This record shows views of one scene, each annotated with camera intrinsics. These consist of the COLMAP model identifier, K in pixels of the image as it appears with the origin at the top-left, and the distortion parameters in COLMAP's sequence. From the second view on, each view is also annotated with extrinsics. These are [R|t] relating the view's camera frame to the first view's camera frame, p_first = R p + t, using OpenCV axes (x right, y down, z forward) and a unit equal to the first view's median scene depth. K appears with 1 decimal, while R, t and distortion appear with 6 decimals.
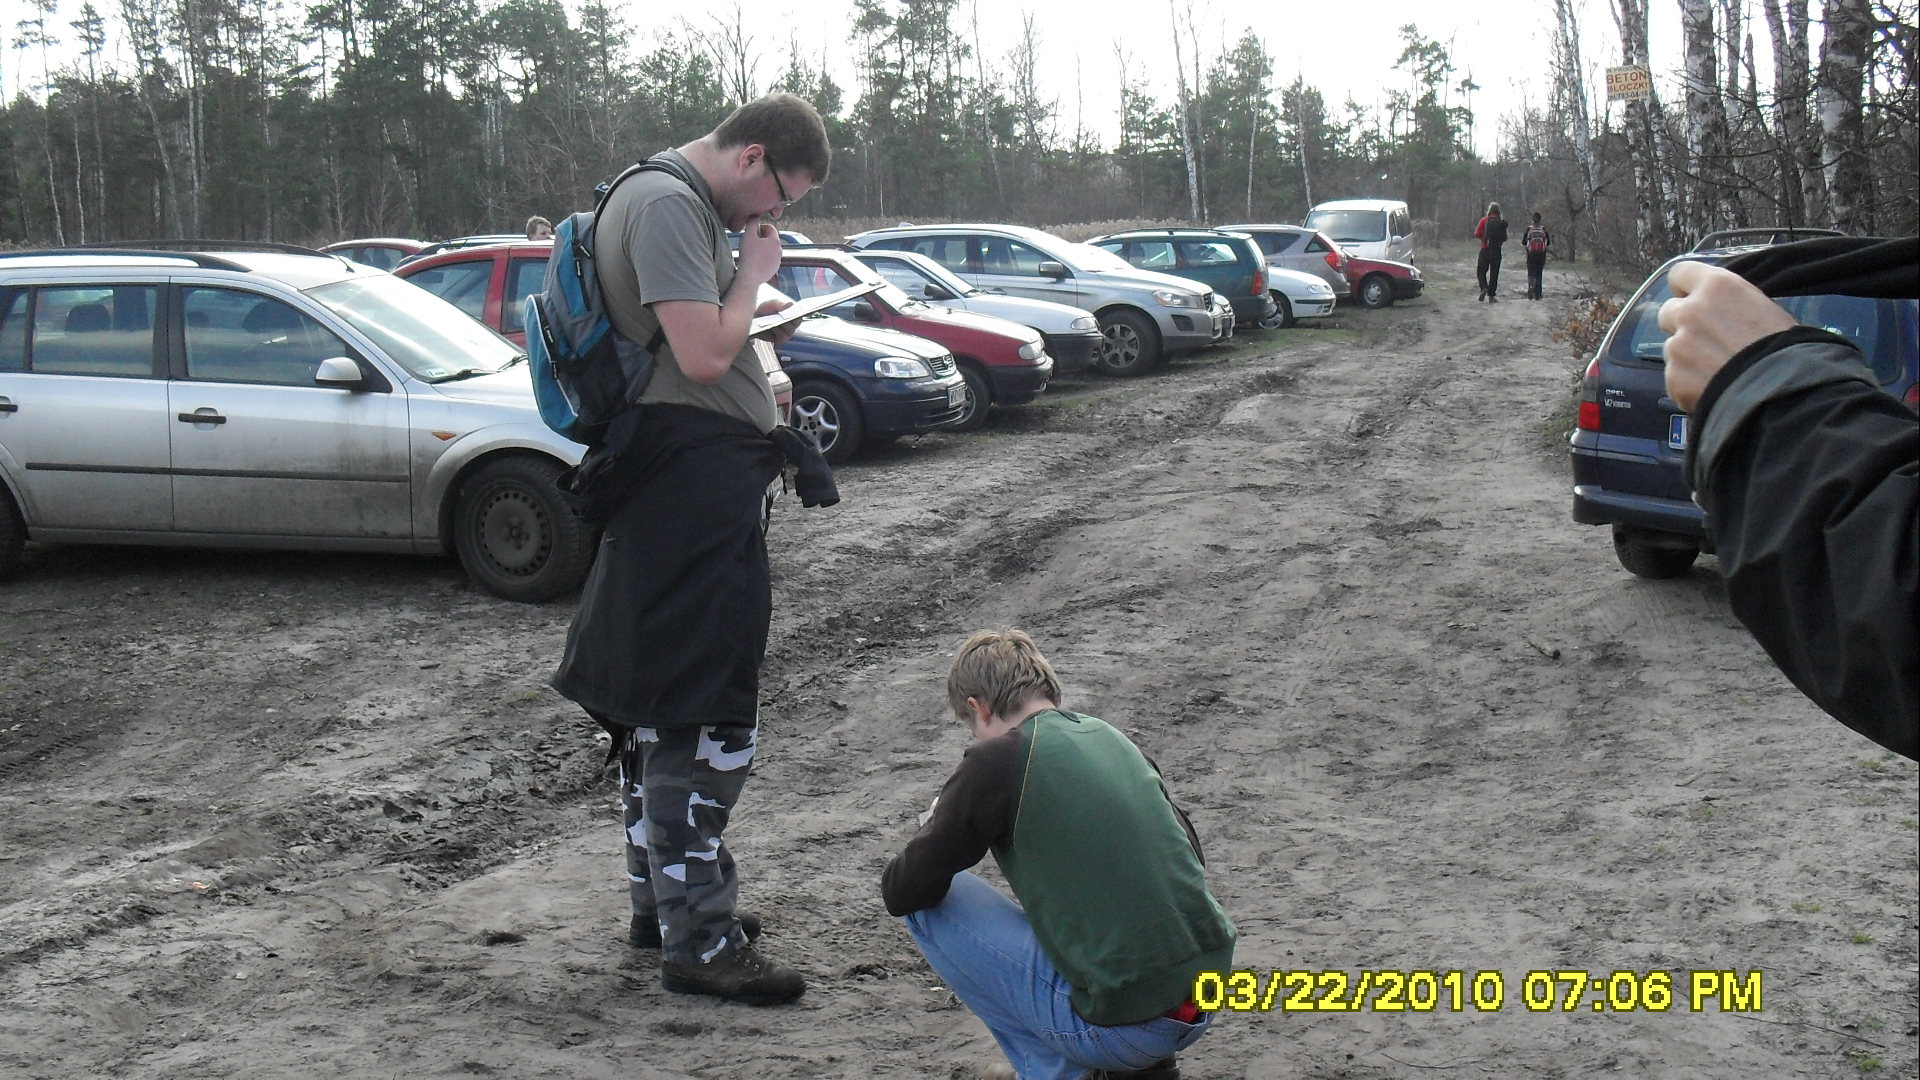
lens RADIAL K [[2172.9, 0, 967.3], [0, 2172.9, 551.0], [0, 0, 1]] dist [-0.136416, 0.000000]
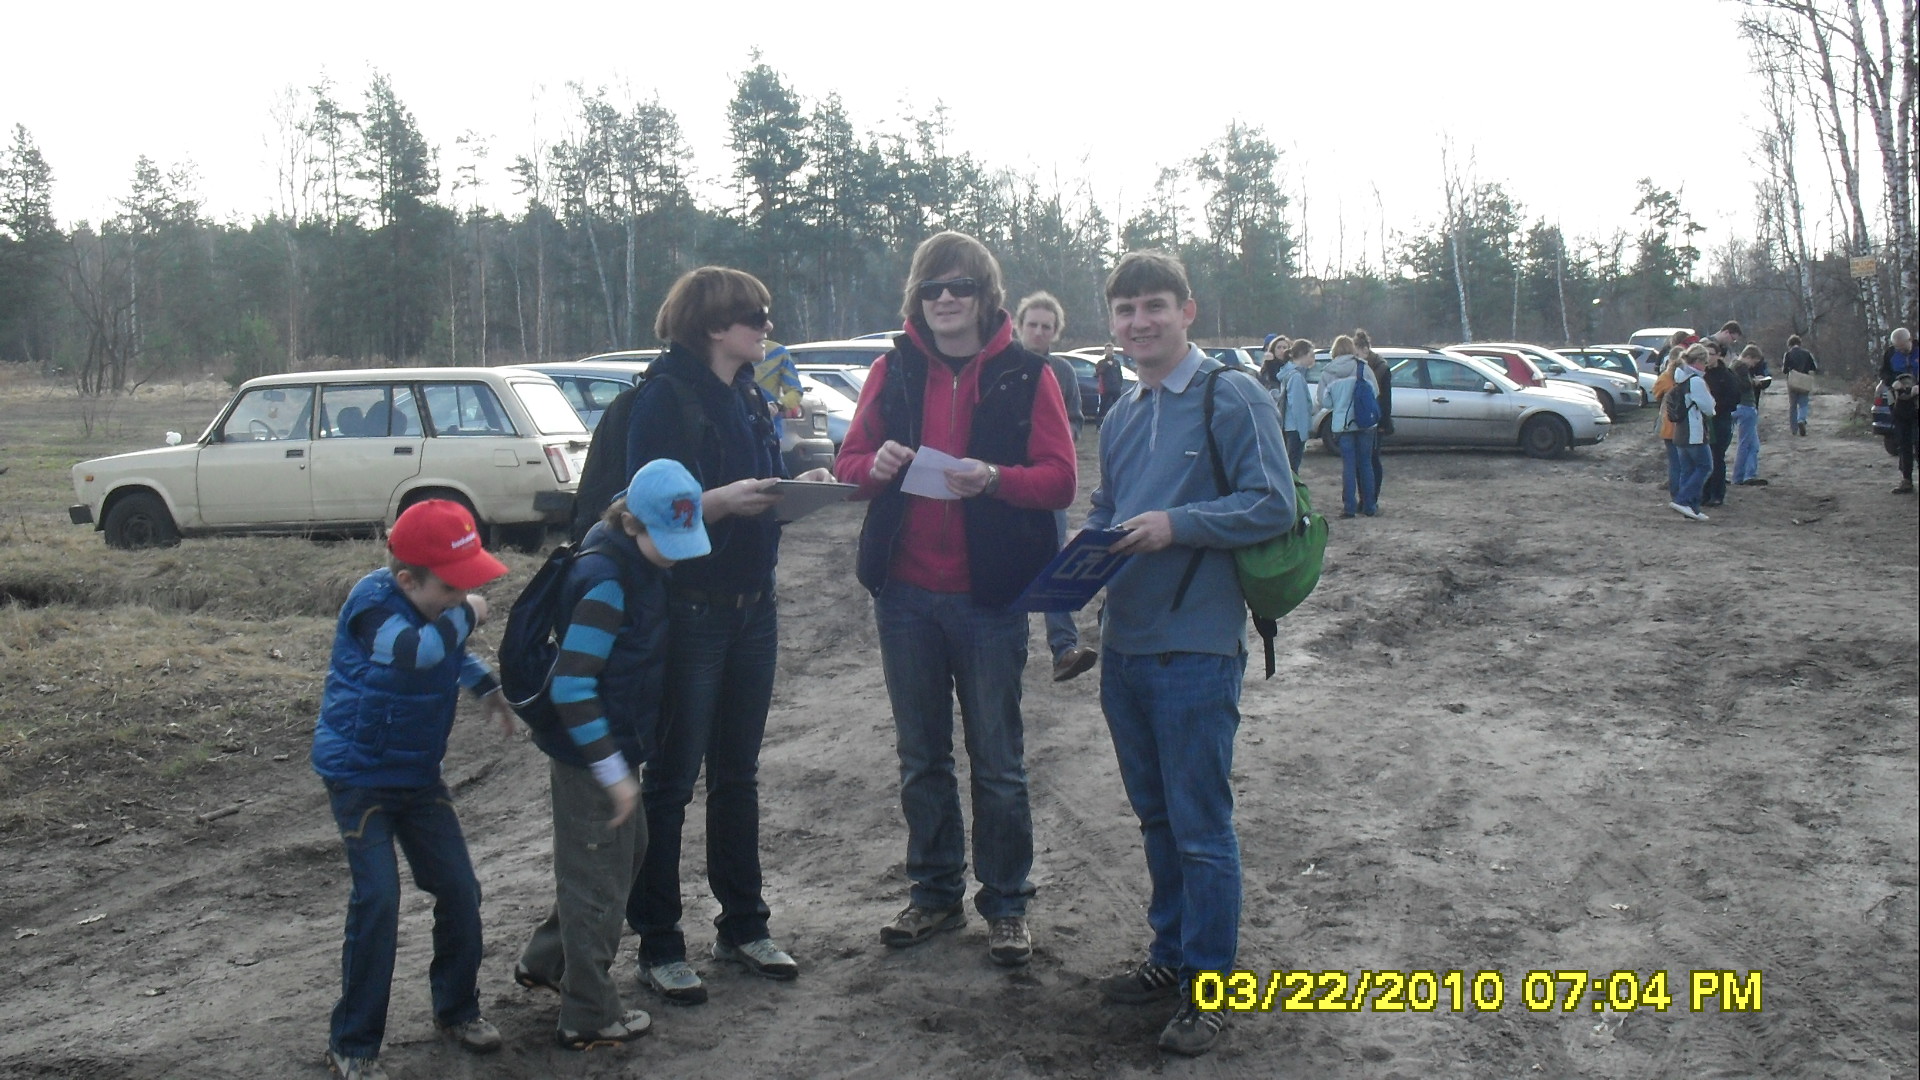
lens RADIAL K [[2172.9, 0, 962.2], [0, 2172.9, 534.8], [0, 0, 1]] dist [-0.136416, 0.000000]
pose [[0.996408, 0.008179, -0.084287, -0.313448], [-0.013357, 0.998045, -0.061057, 0.134997], [0.083623, 0.061964, 0.994569, -0.888775]]
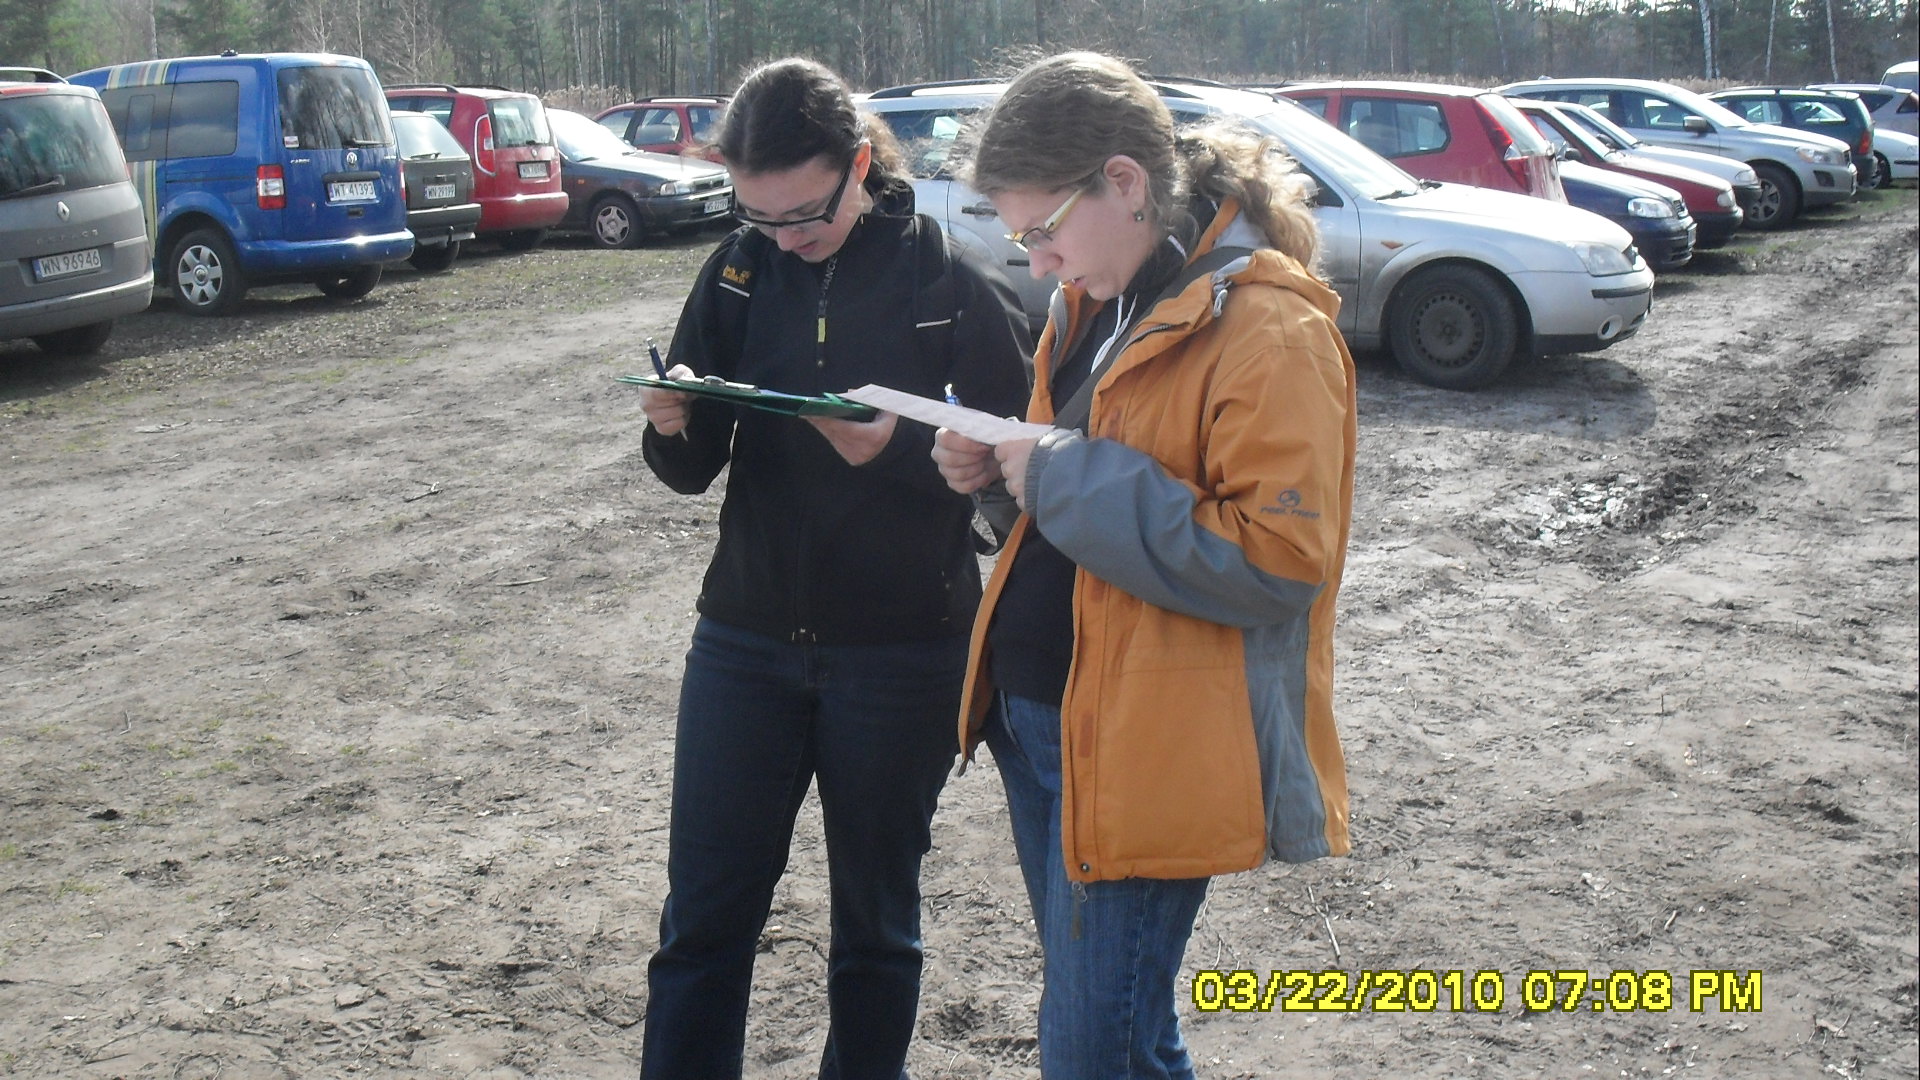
lens RADIAL K [[2172.9, 0, 946.5], [0, 2172.9, 544.4], [0, 0, 1]] dist [-0.136416, 0.000000]
pose [[0.976355, 0.043846, -0.211680, -0.086170], [-0.030666, 0.997404, 0.065152, 0.015257], [0.213987, -0.057120, 0.975165, -0.077860]]
